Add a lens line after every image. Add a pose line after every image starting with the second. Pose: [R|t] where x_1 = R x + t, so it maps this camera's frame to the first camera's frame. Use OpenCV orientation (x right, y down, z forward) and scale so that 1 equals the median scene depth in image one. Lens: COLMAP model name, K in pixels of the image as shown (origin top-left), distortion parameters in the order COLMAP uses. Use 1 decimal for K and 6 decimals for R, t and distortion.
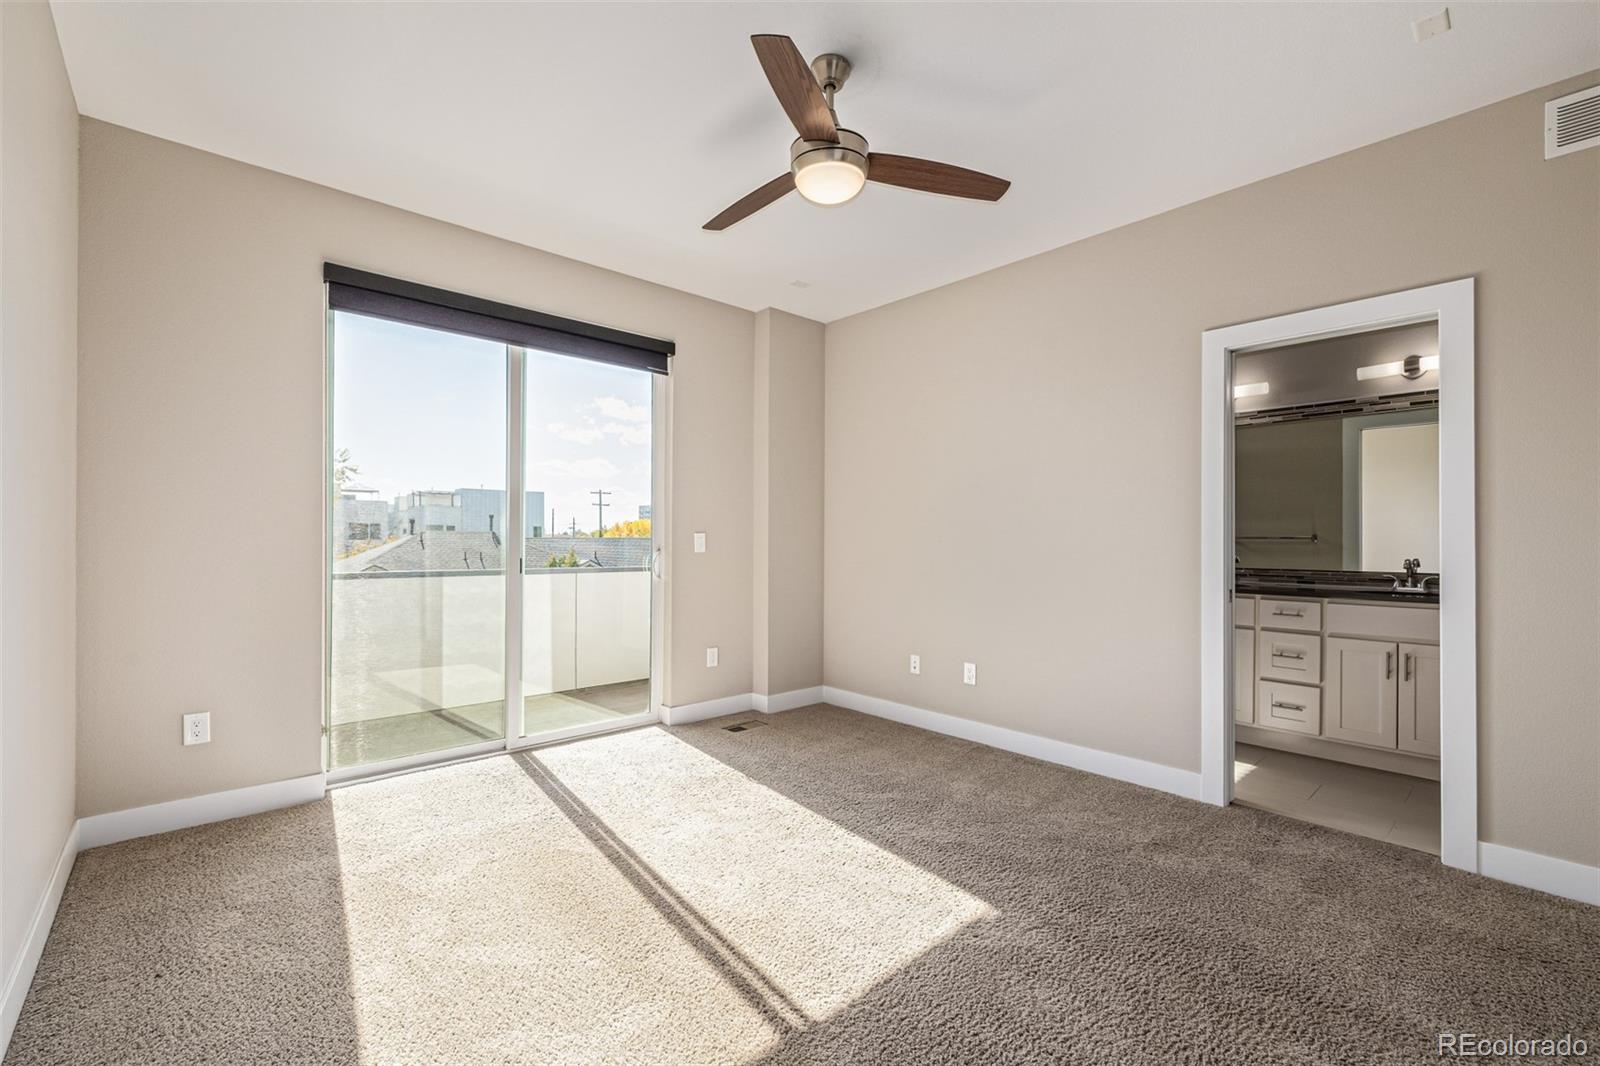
lens RADIAL K [[675.8, 0, 801.6], [0, 675.8, 538.2], [0, 0, 1]] dist [0.003263, 0.000032]
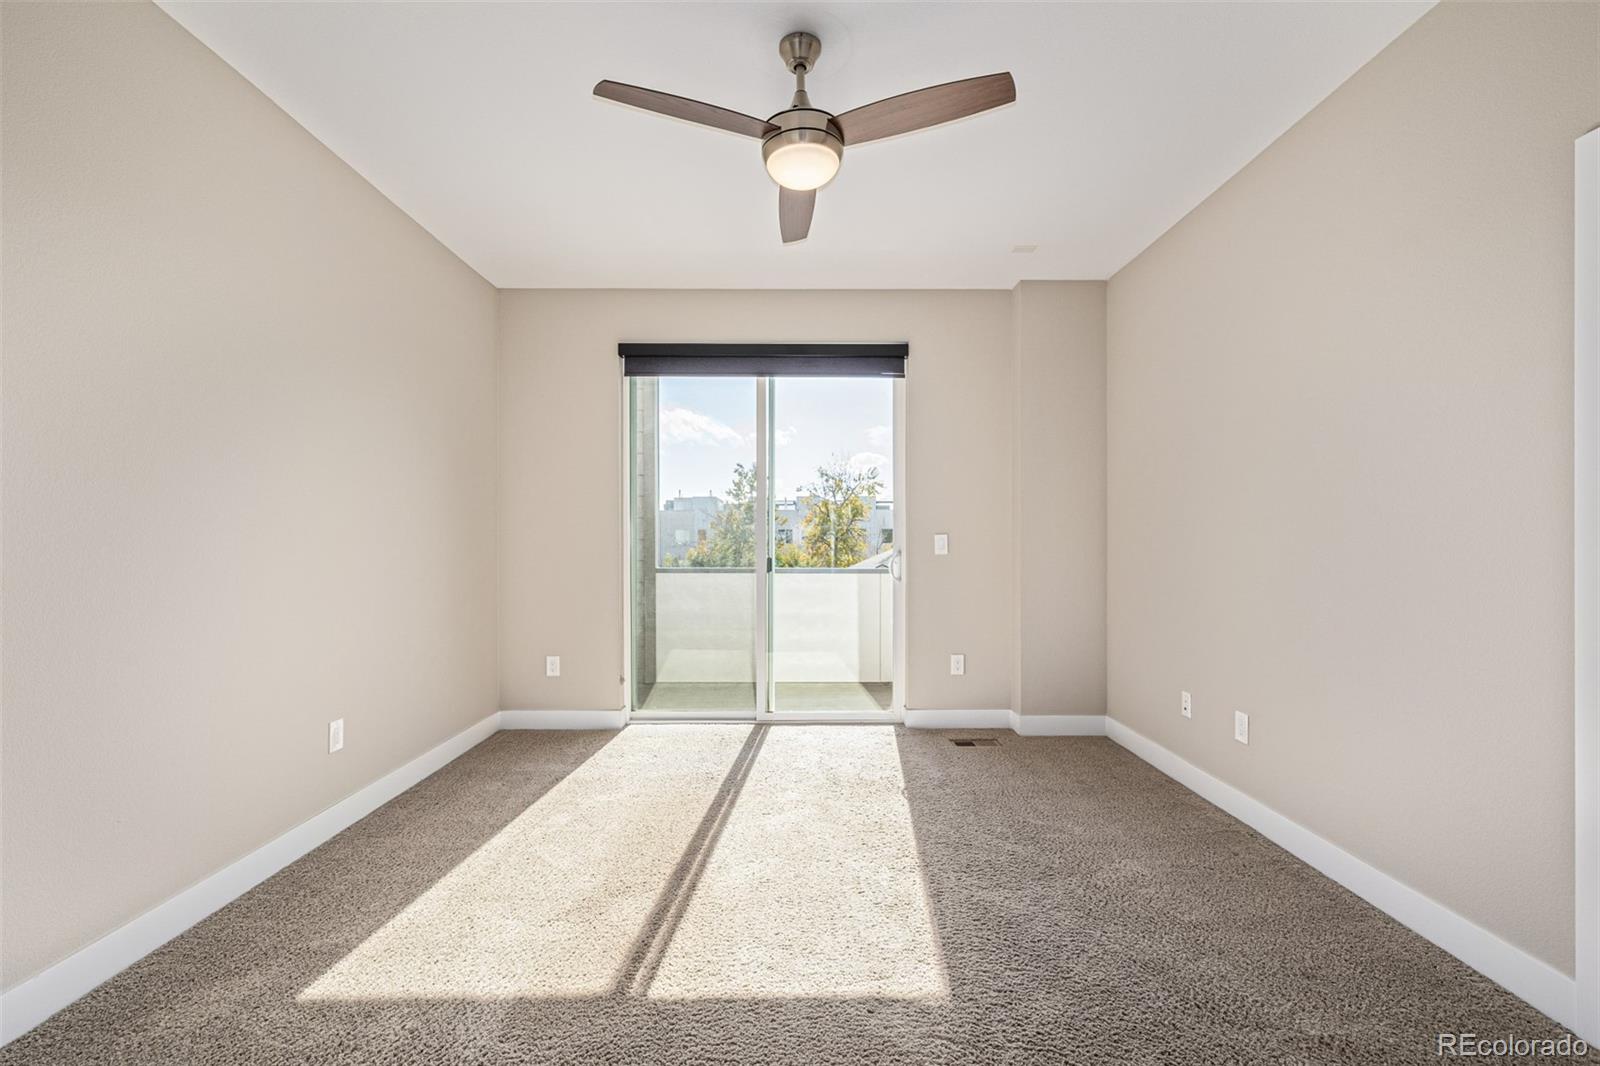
lens RADIAL K [[677.7, 0, 804.1], [0, 677.7, 542.5], [0, 0, 1]] dist [0.001272, 0.000096]
pose [[0.745059, -0.005826, -0.666973, 0.424549], [0.007698, 0.999970, -0.000136, 0.002752], [0.666954, -0.005033, 0.745082, 0.178145]]
